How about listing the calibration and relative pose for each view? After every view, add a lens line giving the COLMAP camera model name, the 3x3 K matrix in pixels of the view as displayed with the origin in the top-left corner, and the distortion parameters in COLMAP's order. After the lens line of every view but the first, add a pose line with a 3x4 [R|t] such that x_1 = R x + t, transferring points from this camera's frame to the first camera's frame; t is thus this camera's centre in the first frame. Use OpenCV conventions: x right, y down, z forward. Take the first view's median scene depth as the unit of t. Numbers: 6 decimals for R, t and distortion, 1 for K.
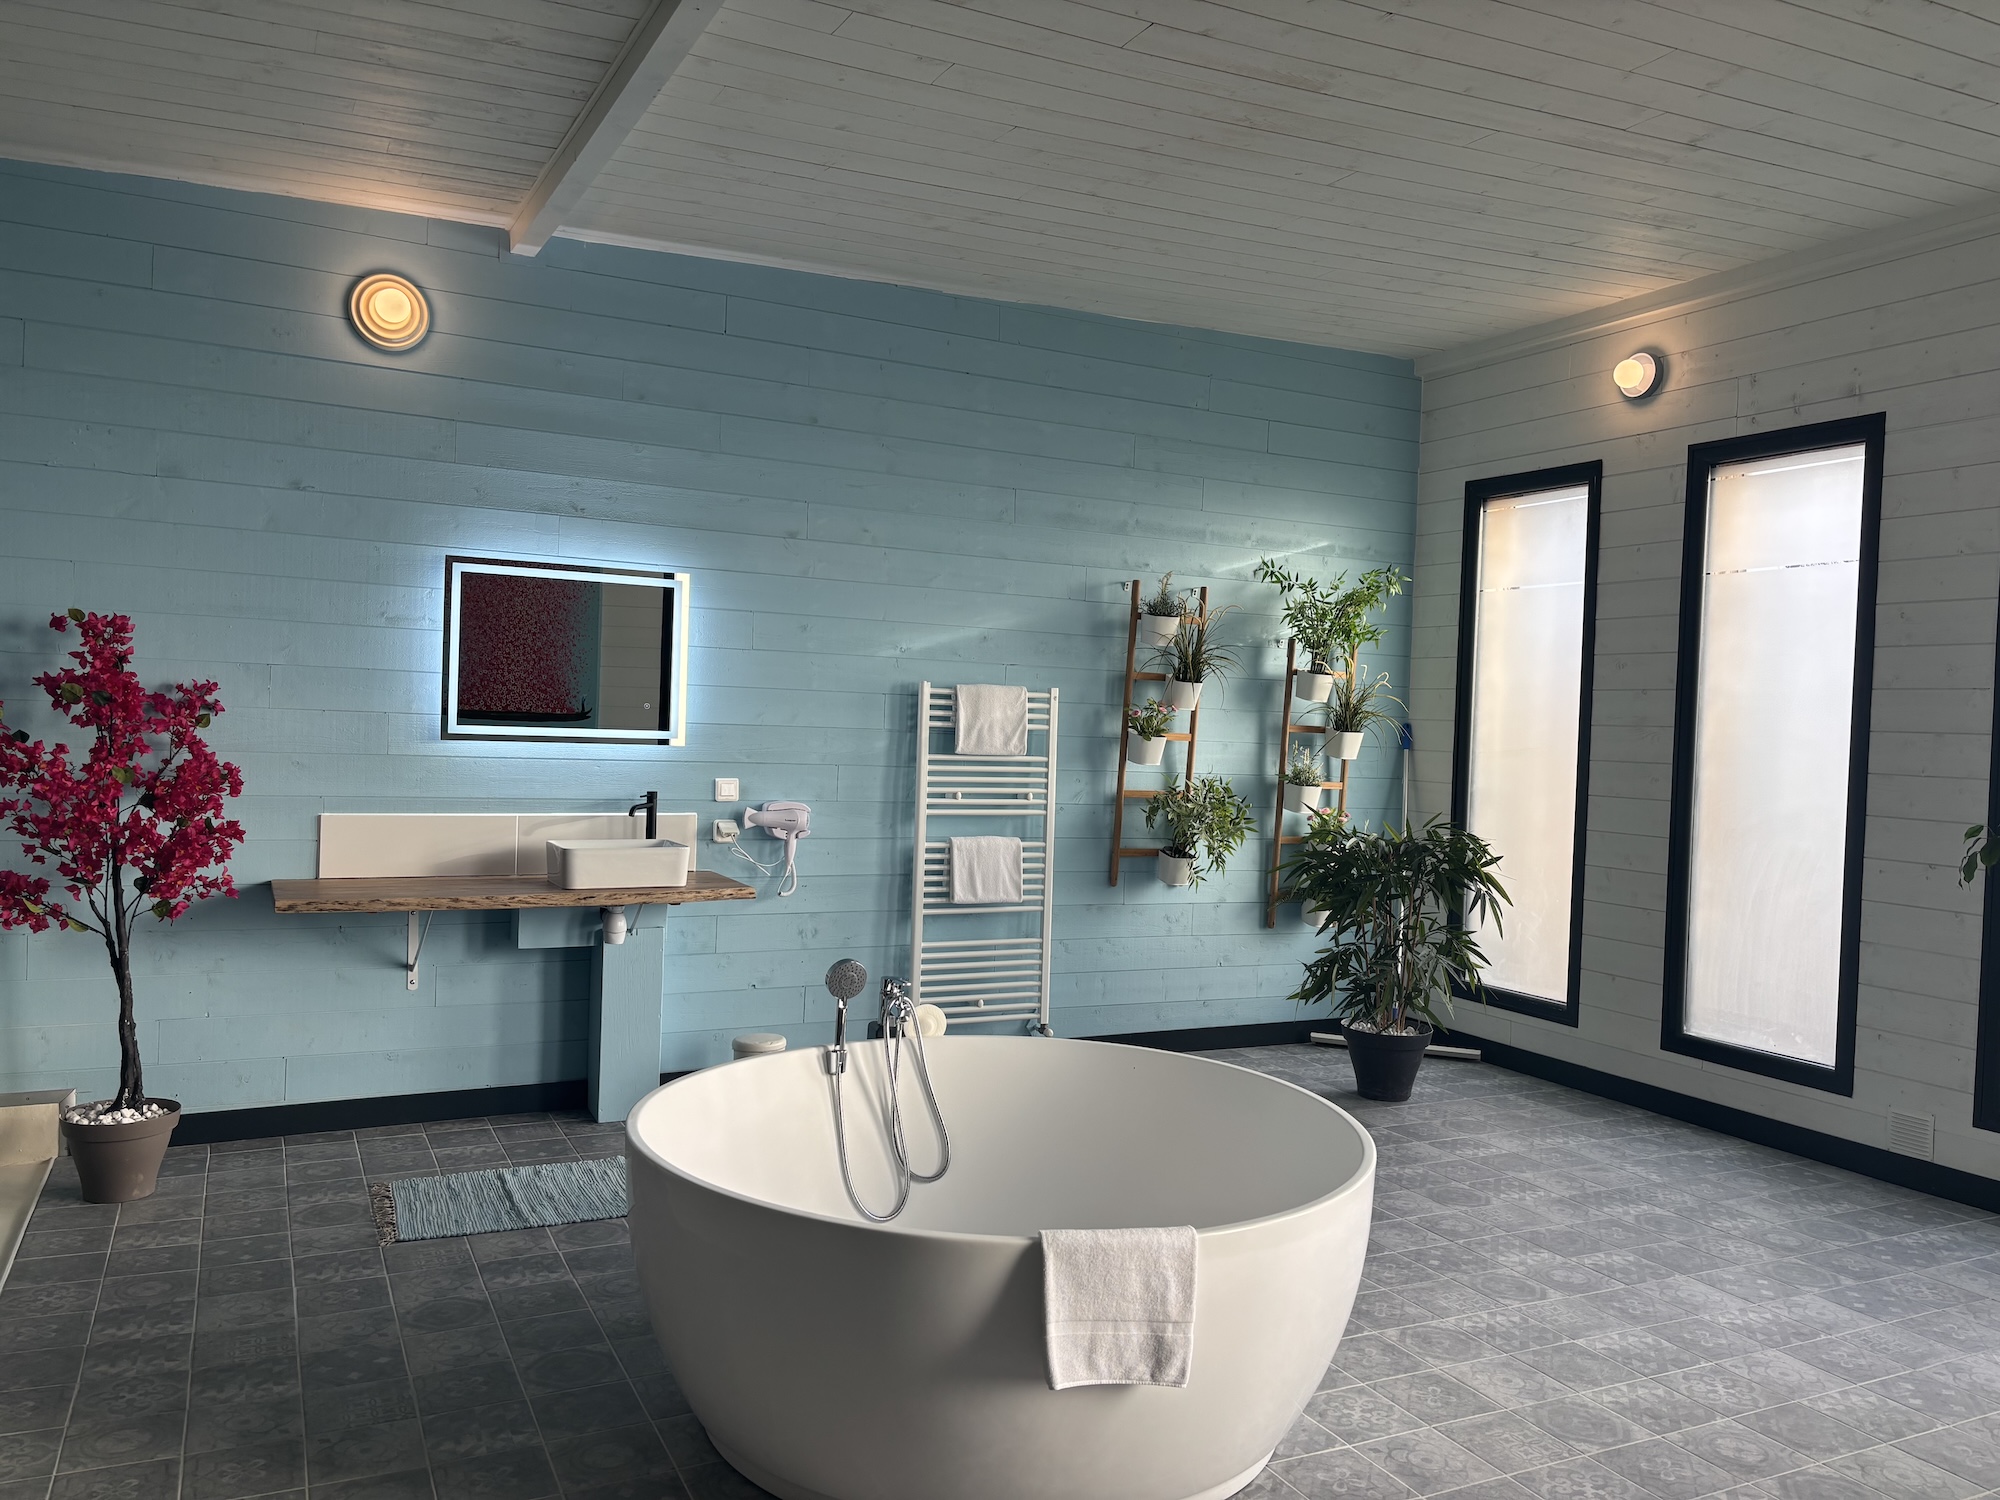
lens RADIAL K [[1528.0, 0, 1012.4], [0, 1528.0, 727.6], [0, 0, 1]] dist [0.068235, -0.067843]
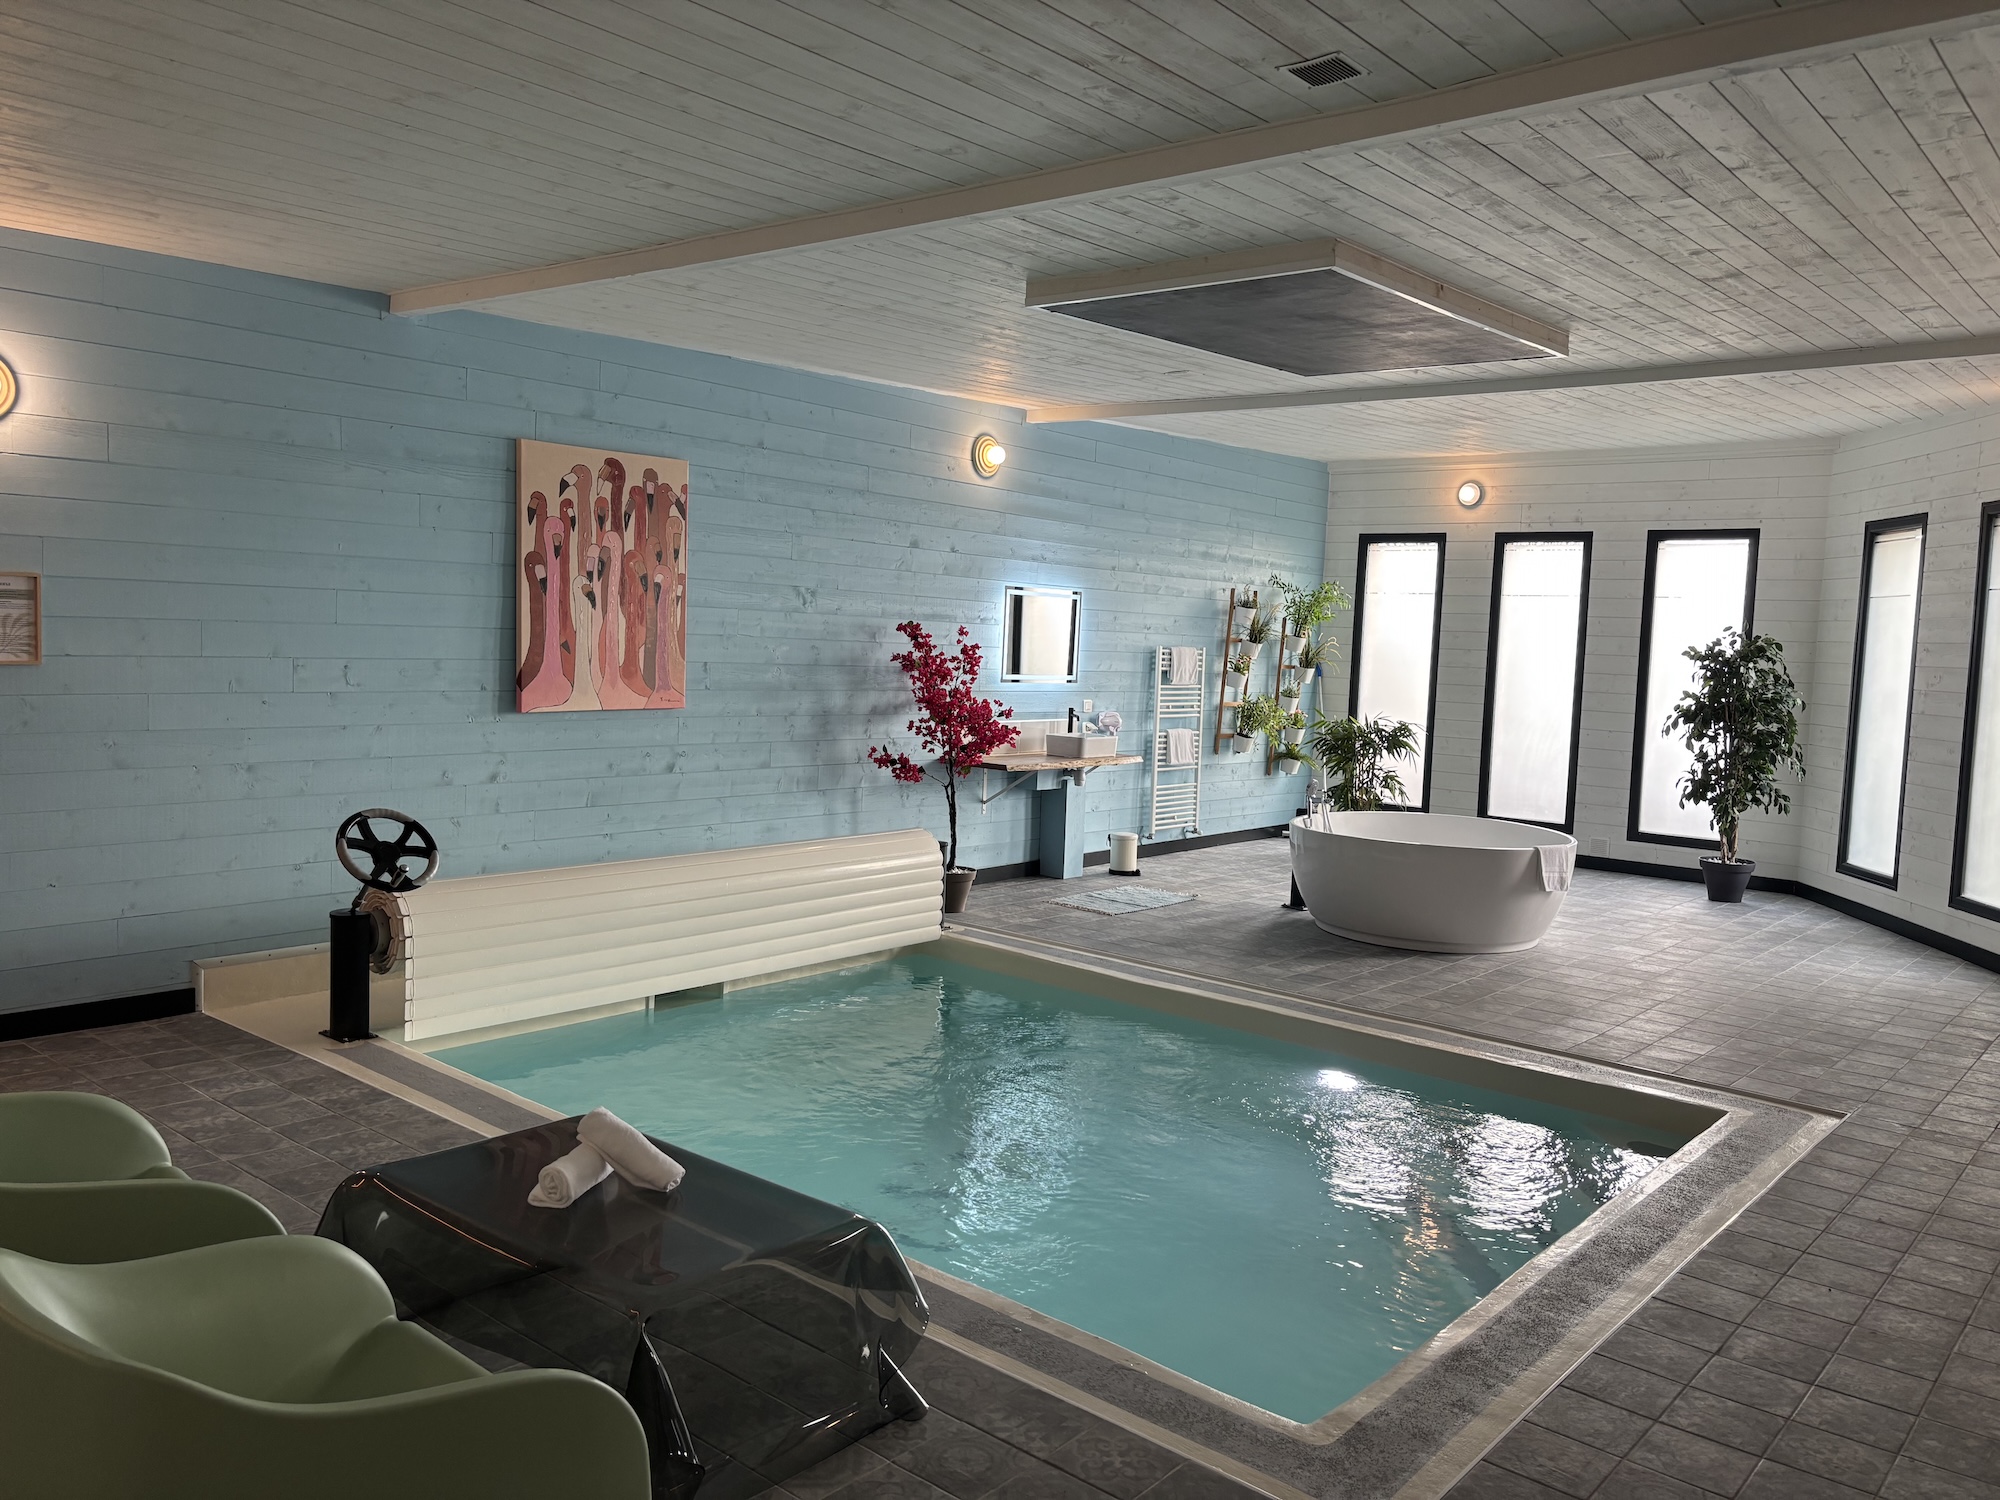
lens RADIAL K [[1528.0, 0, 1012.4], [0, 1528.0, 727.6], [0, 0, 1]] dist [0.068235, -0.067843]
pose [[0.914383, -0.026238, 0.404000, -0.938618], [-0.000976, 0.997752, 0.067009, -0.053009], [-0.404850, -0.061667, 0.912301, -0.607004]]
